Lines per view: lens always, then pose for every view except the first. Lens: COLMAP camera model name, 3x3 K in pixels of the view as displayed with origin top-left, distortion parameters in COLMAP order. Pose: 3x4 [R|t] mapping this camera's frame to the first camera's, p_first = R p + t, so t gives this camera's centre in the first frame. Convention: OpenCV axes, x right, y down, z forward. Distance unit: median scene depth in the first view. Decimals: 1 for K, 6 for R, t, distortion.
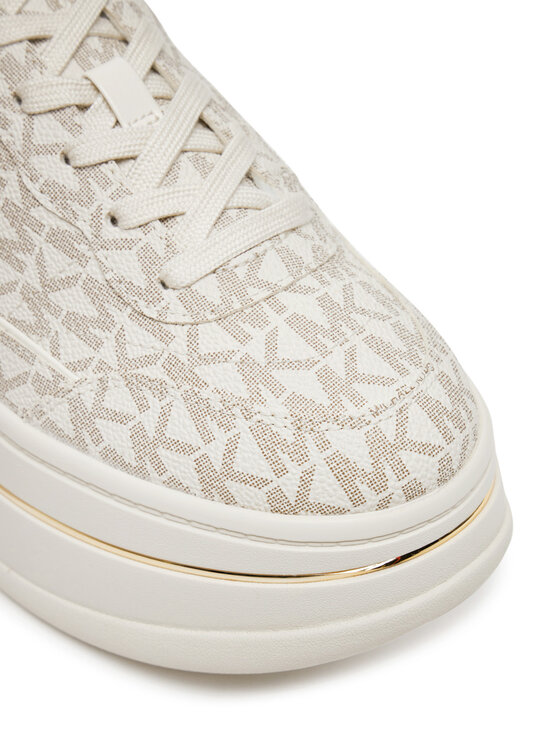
lens RADIAL K [[1614.0, 0, 279.6], [0, 1614.0, 373.2], [0, 0, 1]] dist [-0.063656, 0.000000]
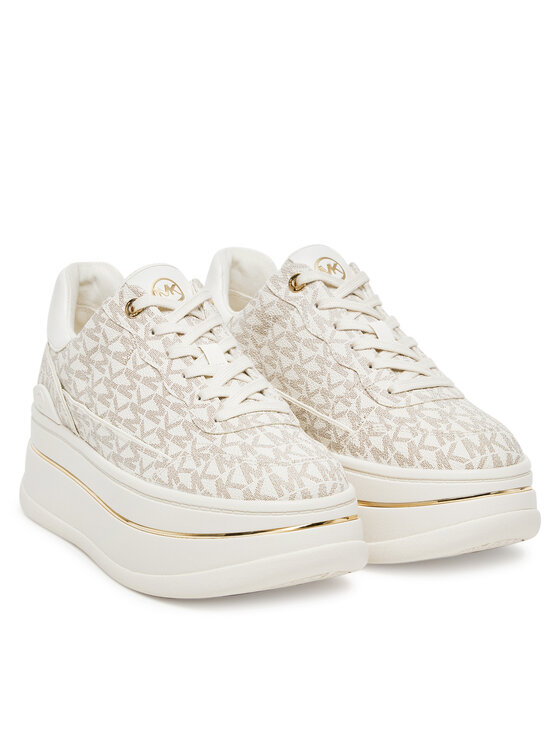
lens RADIAL K [[2196.8, 0, 280.1], [0, 2196.8, 372.9], [0, 0, 1]] dist [0.054339, 0.000000]
pose [[0.979650, 0.042721, -0.196117, 0.632518], [-0.135301, 0.862280, -0.488024, 1.409681], [0.148259, 0.504628, 0.850512, -1.693435]]
